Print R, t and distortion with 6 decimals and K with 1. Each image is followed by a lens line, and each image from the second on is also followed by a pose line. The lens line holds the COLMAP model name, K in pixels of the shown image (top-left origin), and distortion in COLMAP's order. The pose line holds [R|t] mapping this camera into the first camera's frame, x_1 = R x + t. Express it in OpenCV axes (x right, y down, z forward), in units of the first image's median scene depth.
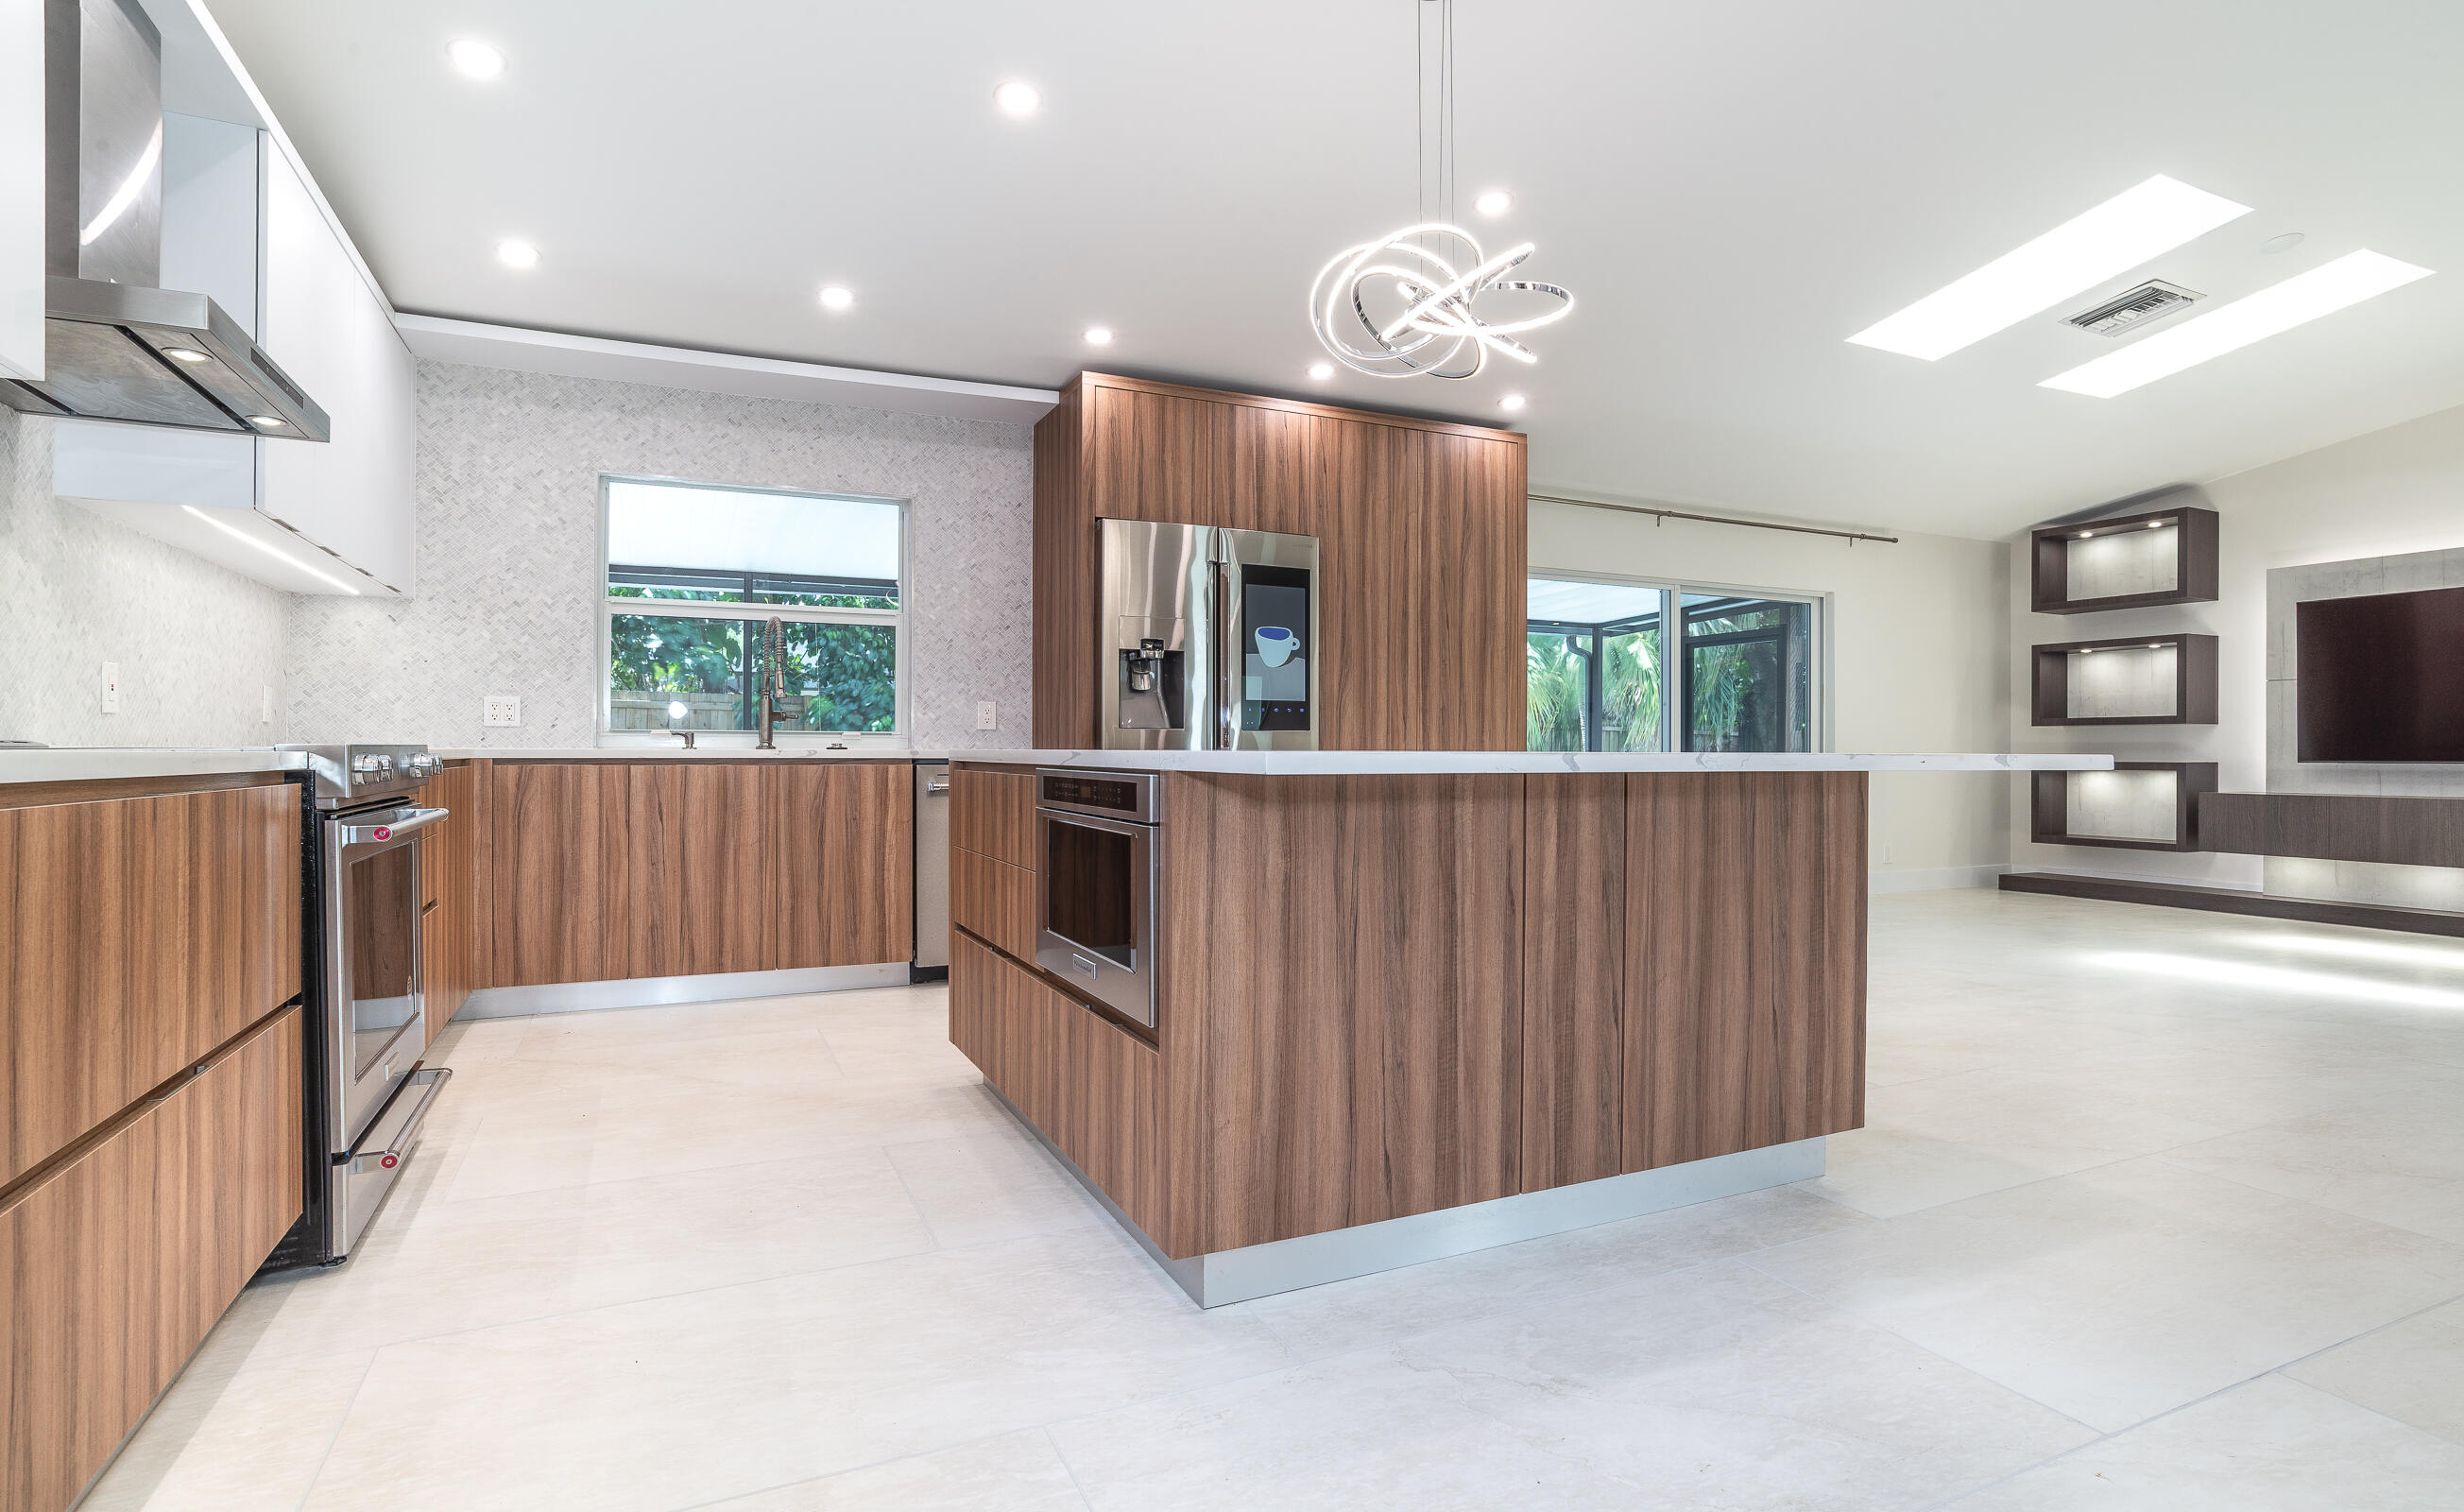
lens RADIAL K [[1226.1, 0, 1224.0], [0, 1226.1, 758.3], [0, 0, 1]] dist [-0.036055, 0.021582]
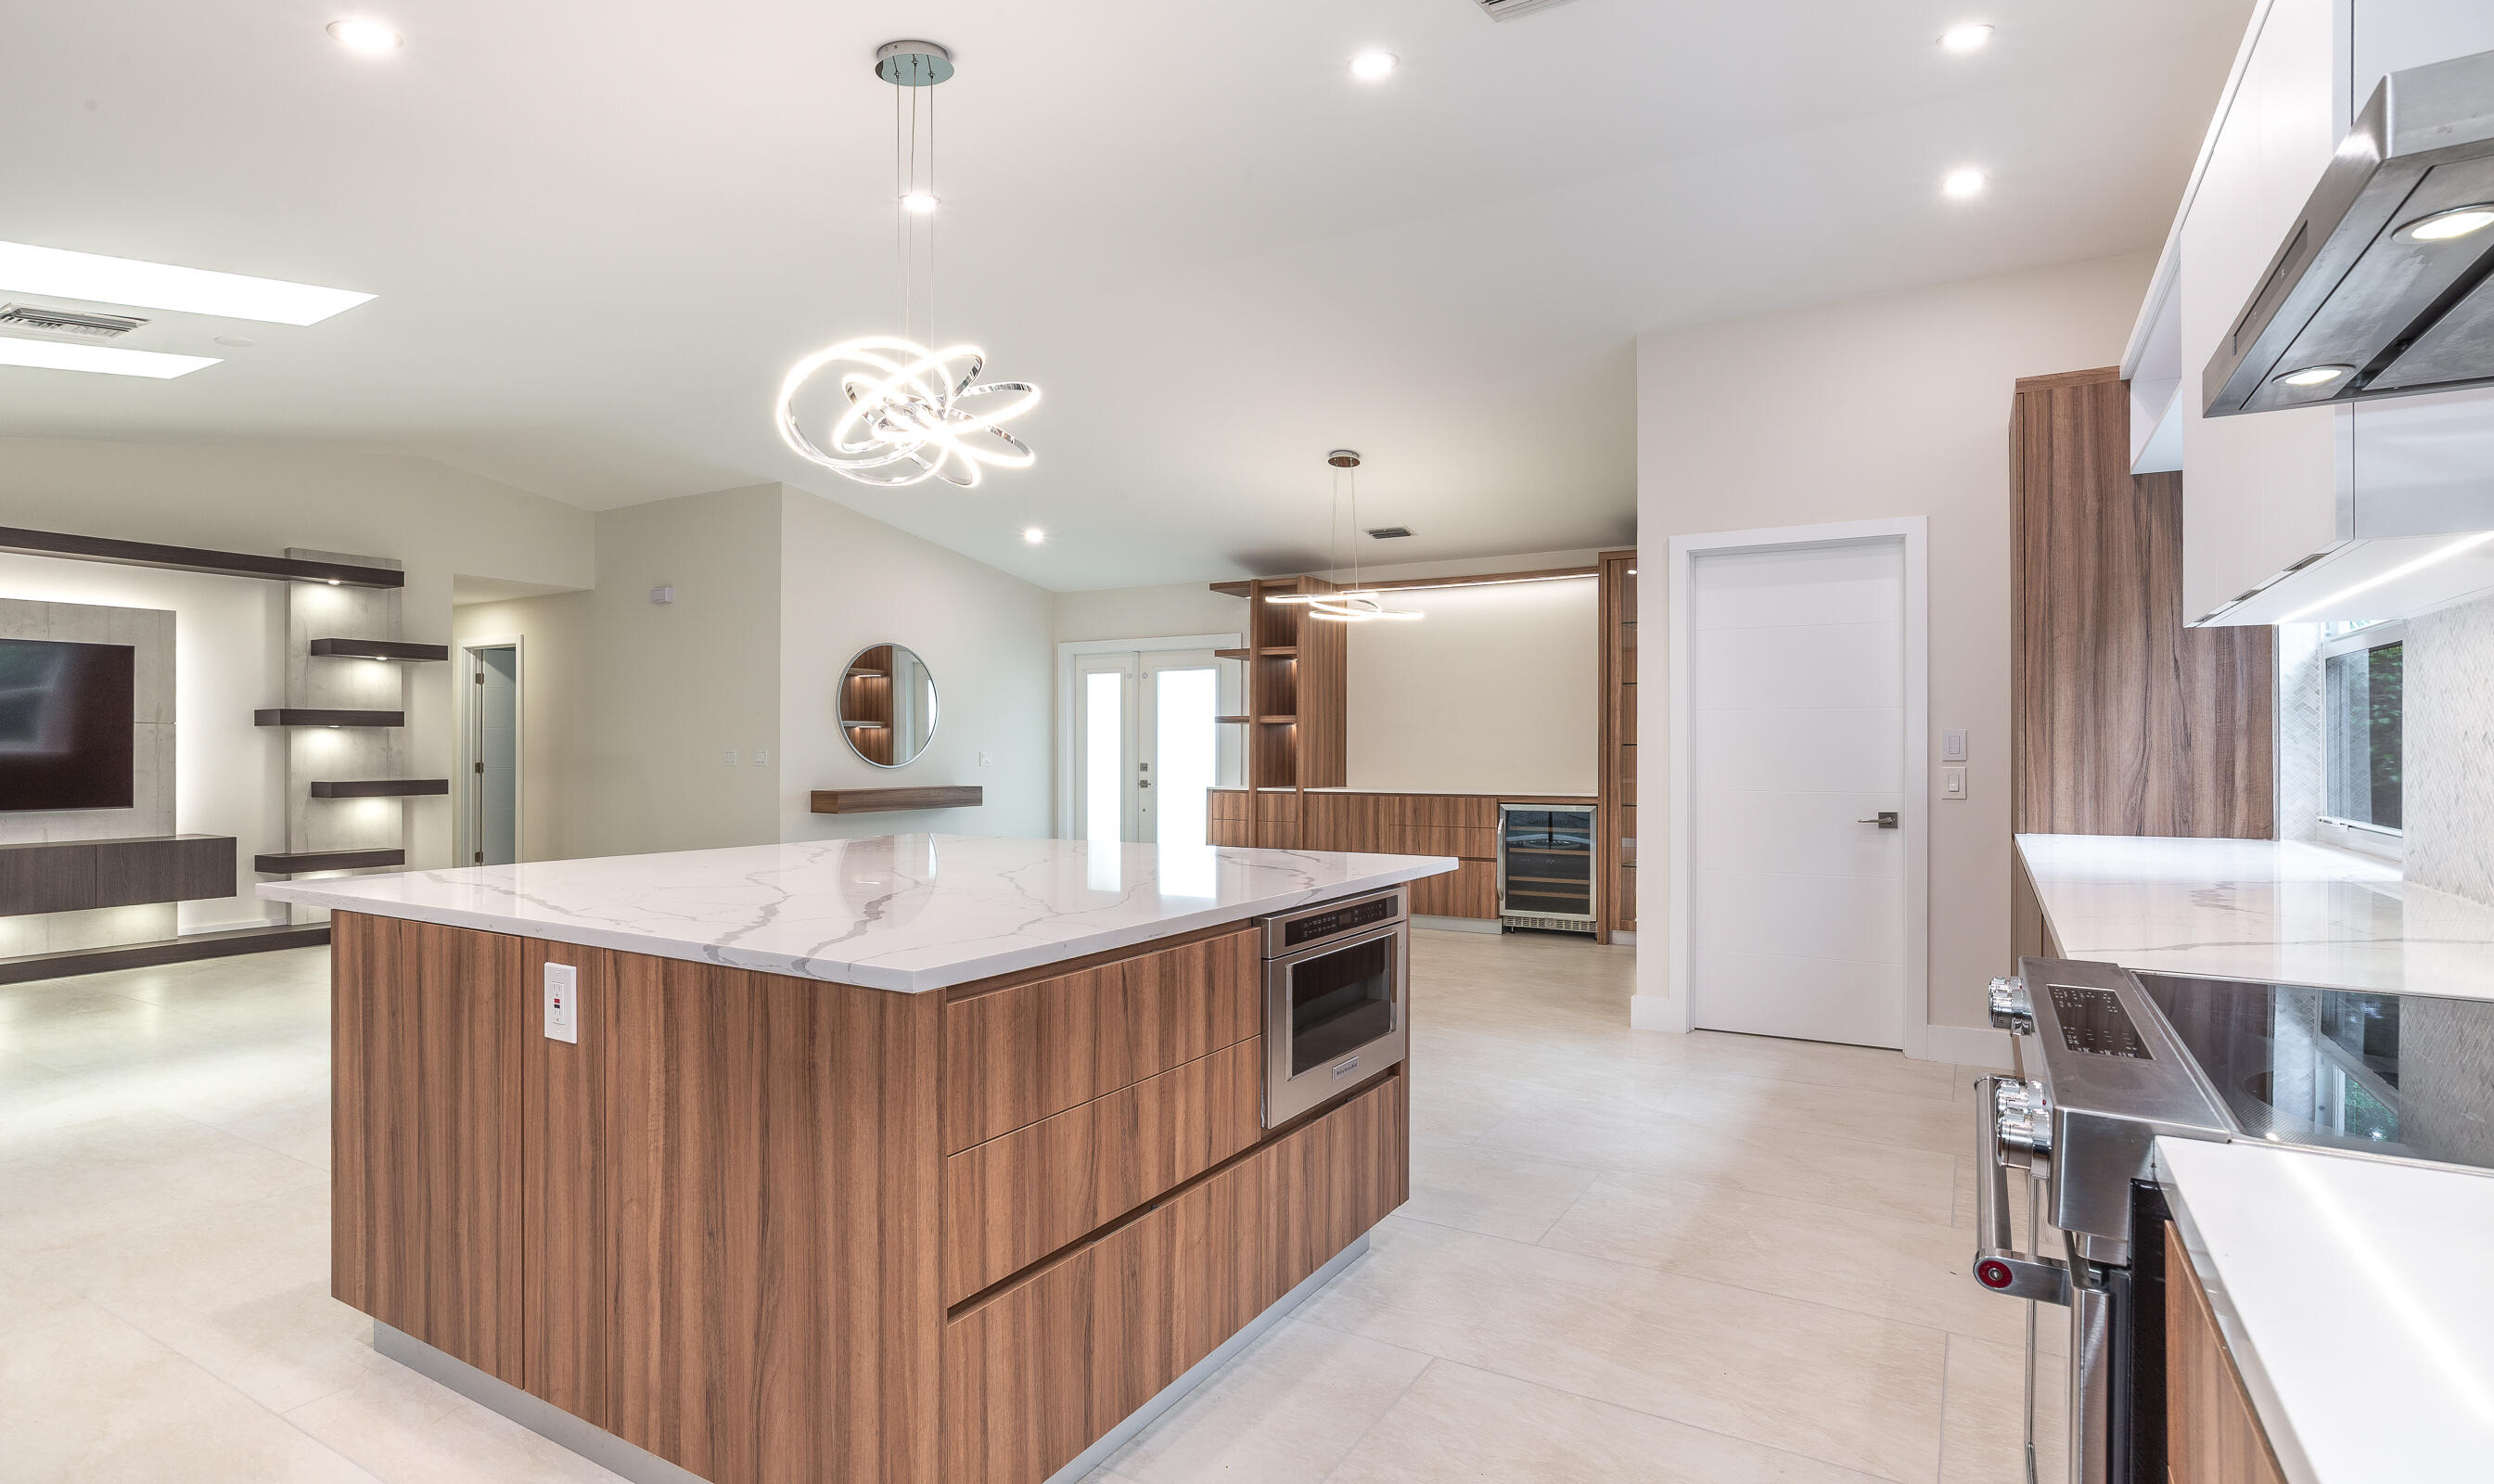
lens RADIAL K [[1234.3, 0, 1243.3], [0, 1234.3, 746.7], [0, 0, 1]] dist [-0.029305, 0.012088]
pose [[-0.560402, -0.002090, 0.828218, -0.501638], [0.005174, 0.999968, 0.006024, -0.069173], [-0.828205, 0.007661, -0.560374, 0.847295]]
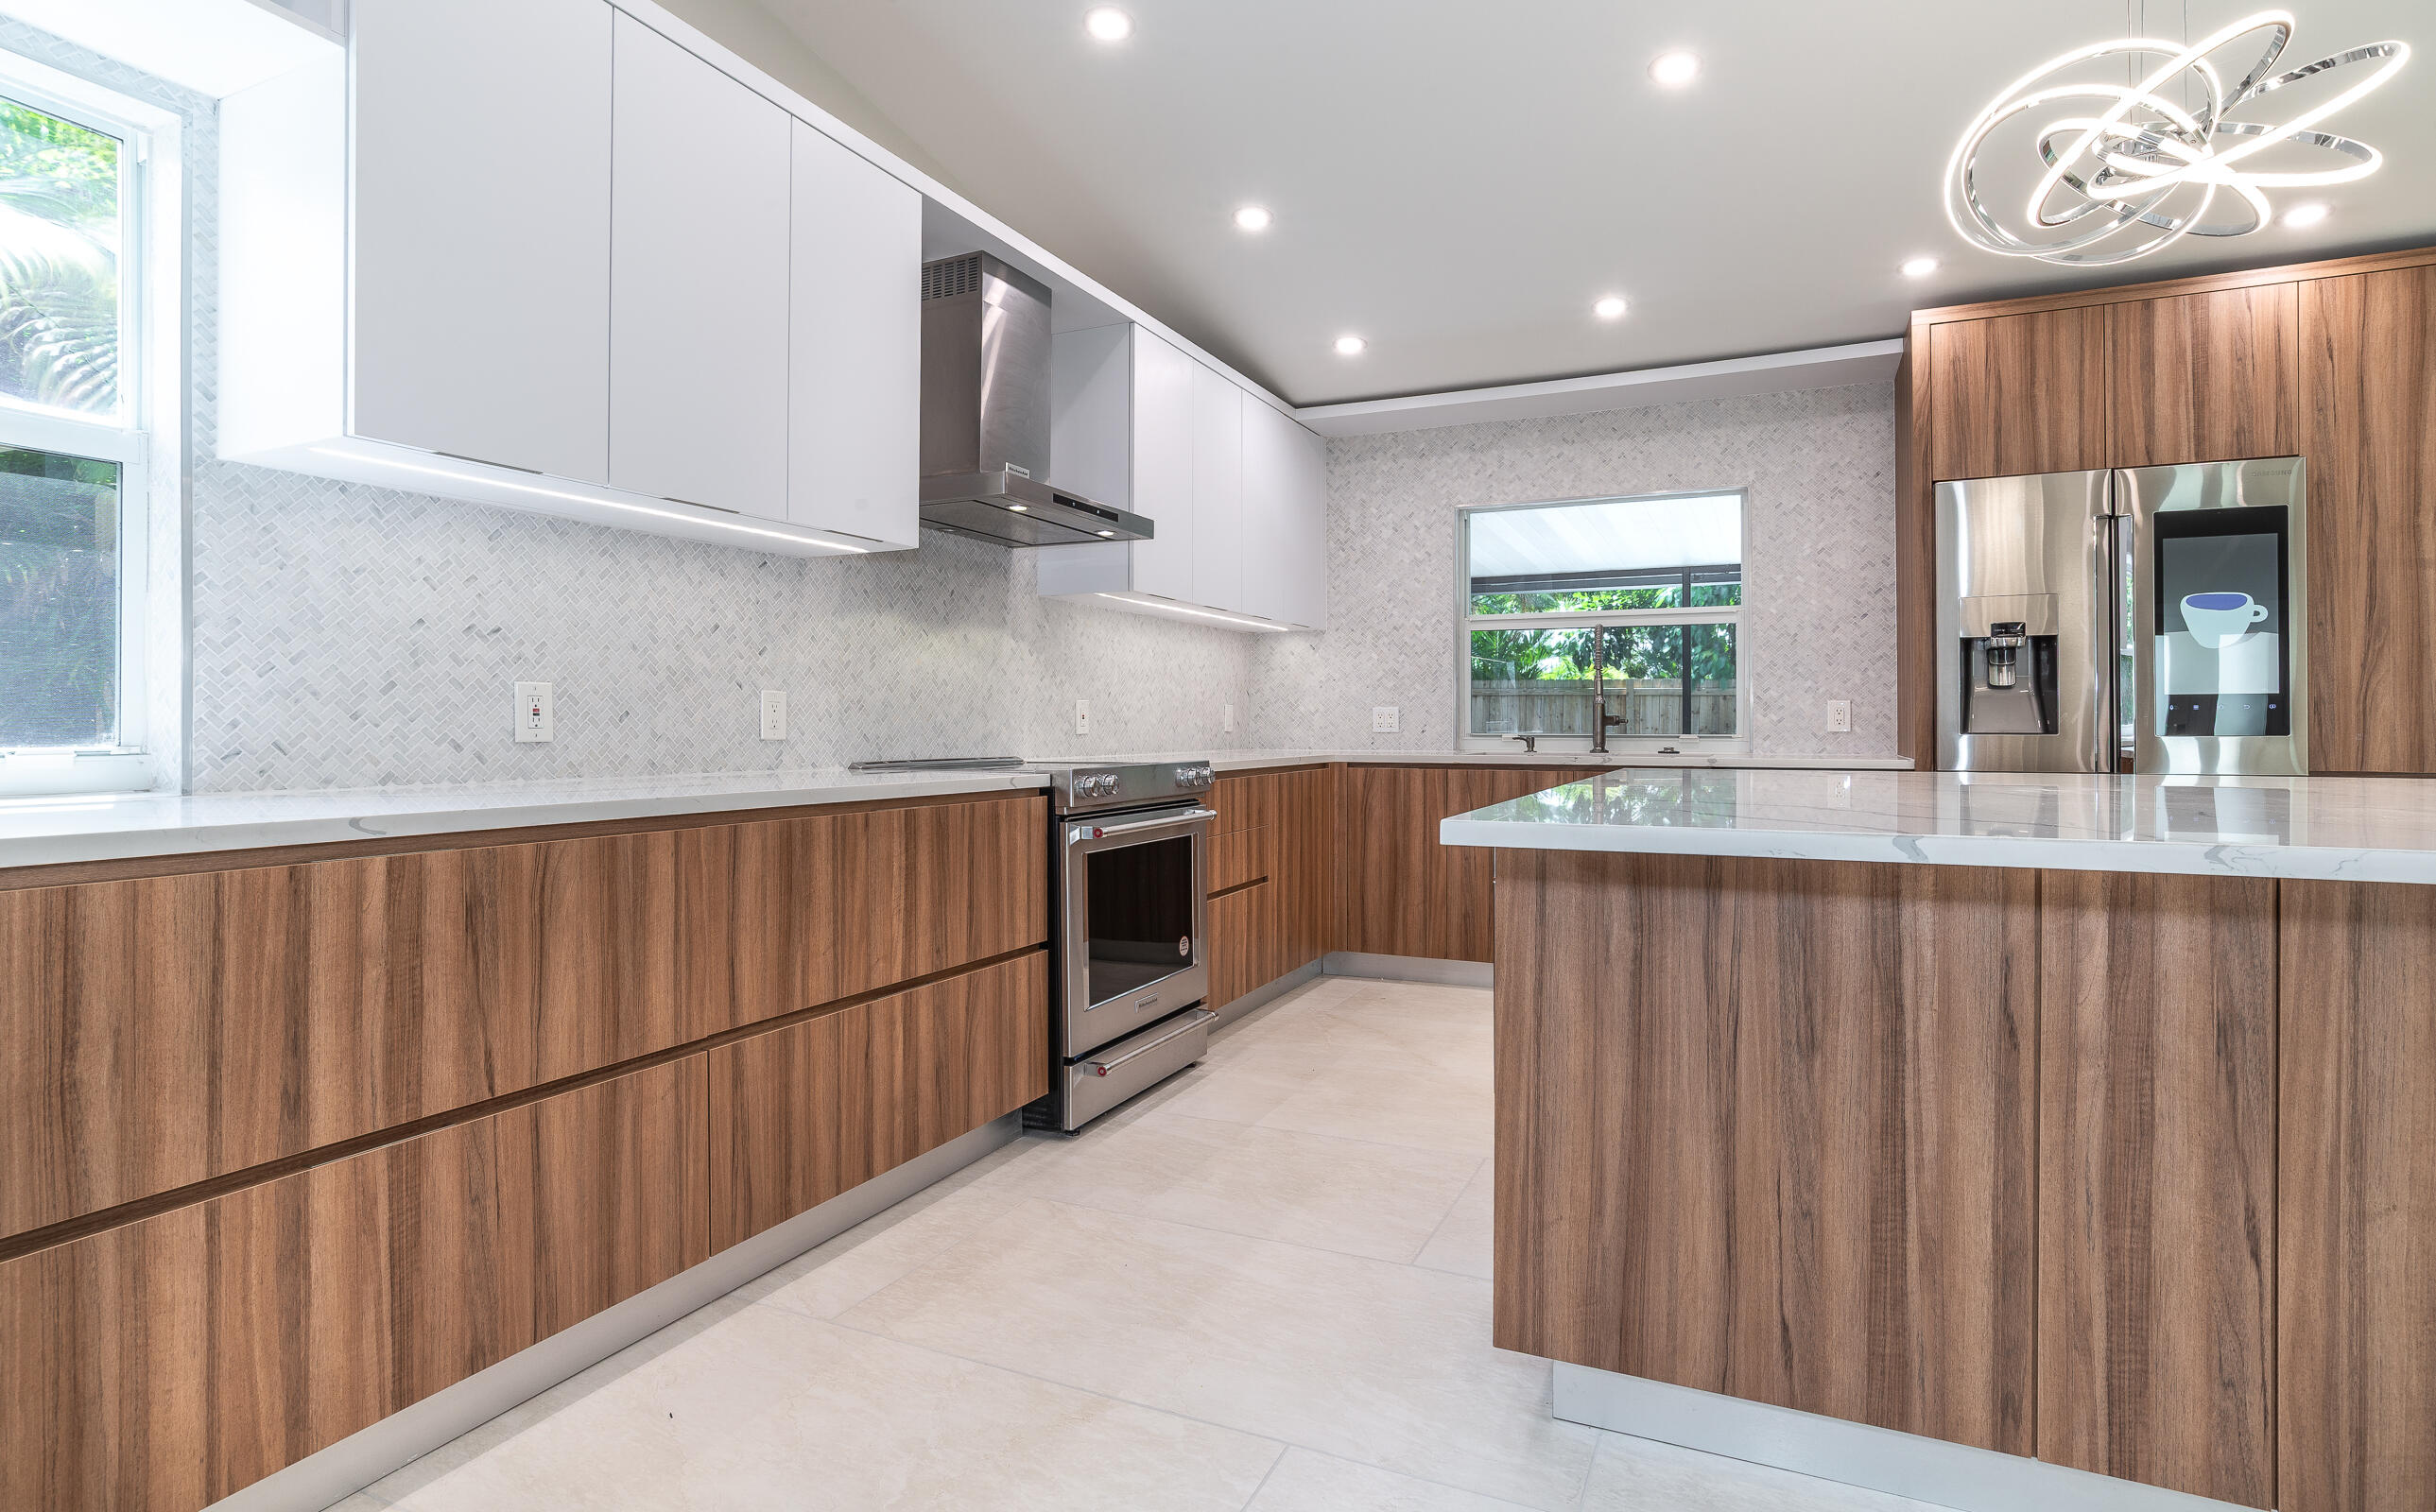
lens RADIAL K [[1218.8, 0, 1222.8], [0, 1218.8, 731.4], [0, 0, 1]] dist [-0.035683, 0.015974]
pose [[0.648791, -0.000164, -0.760967, 0.222298], [-0.002119, 0.999996, -0.002022, -0.024668], [0.760964, 0.002925, 0.648788, 0.101292]]
